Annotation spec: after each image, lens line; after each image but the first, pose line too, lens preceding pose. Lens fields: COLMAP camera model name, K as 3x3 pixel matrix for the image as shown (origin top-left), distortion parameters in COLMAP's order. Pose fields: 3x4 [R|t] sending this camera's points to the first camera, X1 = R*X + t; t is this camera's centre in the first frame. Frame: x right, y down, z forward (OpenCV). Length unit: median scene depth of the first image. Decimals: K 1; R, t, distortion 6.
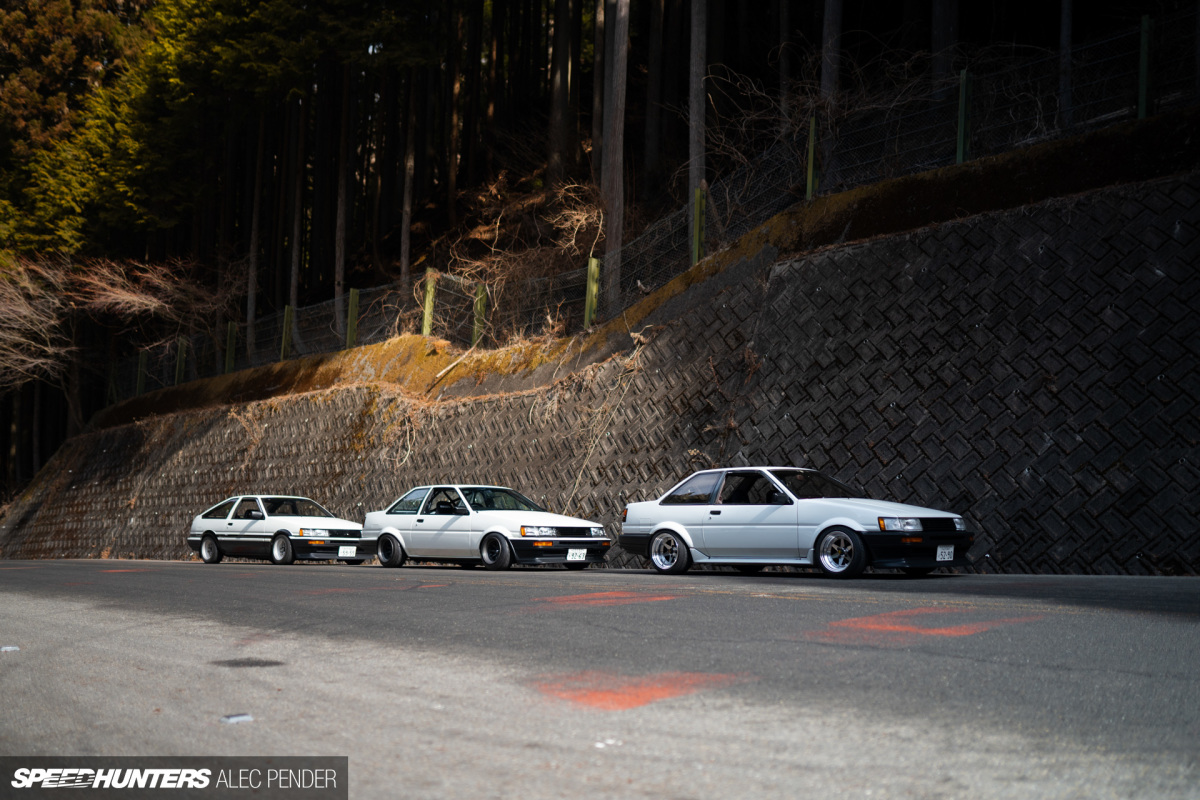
lens RADIAL K [[1211.7, 0, 597.4], [0, 1211.7, 398.7], [0, 0, 1]] dist [-0.046181, 0.000000]
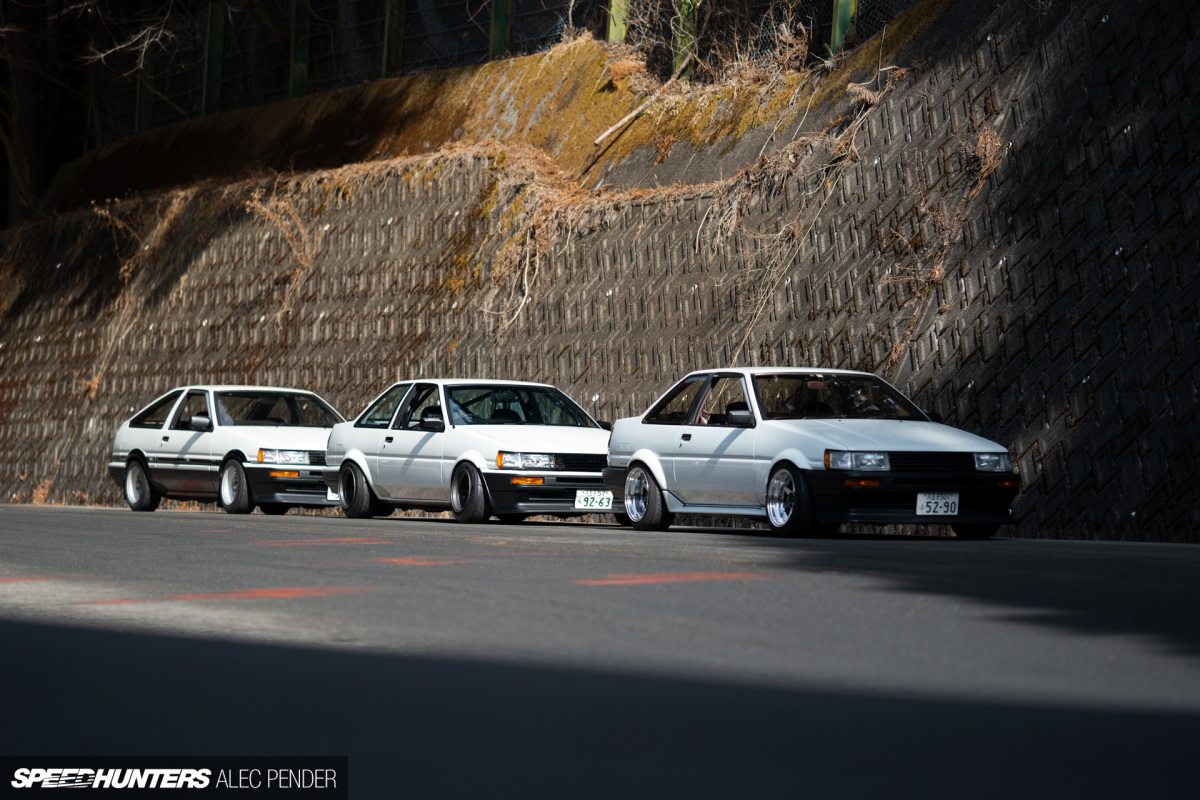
lens RADIAL K [[4630.5, 0, 600.5], [0, 4630.5, 399.0], [0, 0, 1]] dist [0.226285, 0.000000]
pose [[0.940709, 0.012528, -0.338983, 0.539461], [0.020935, 0.995269, 0.094879, -0.098880], [0.338567, -0.096350, 0.935996, -0.814113]]
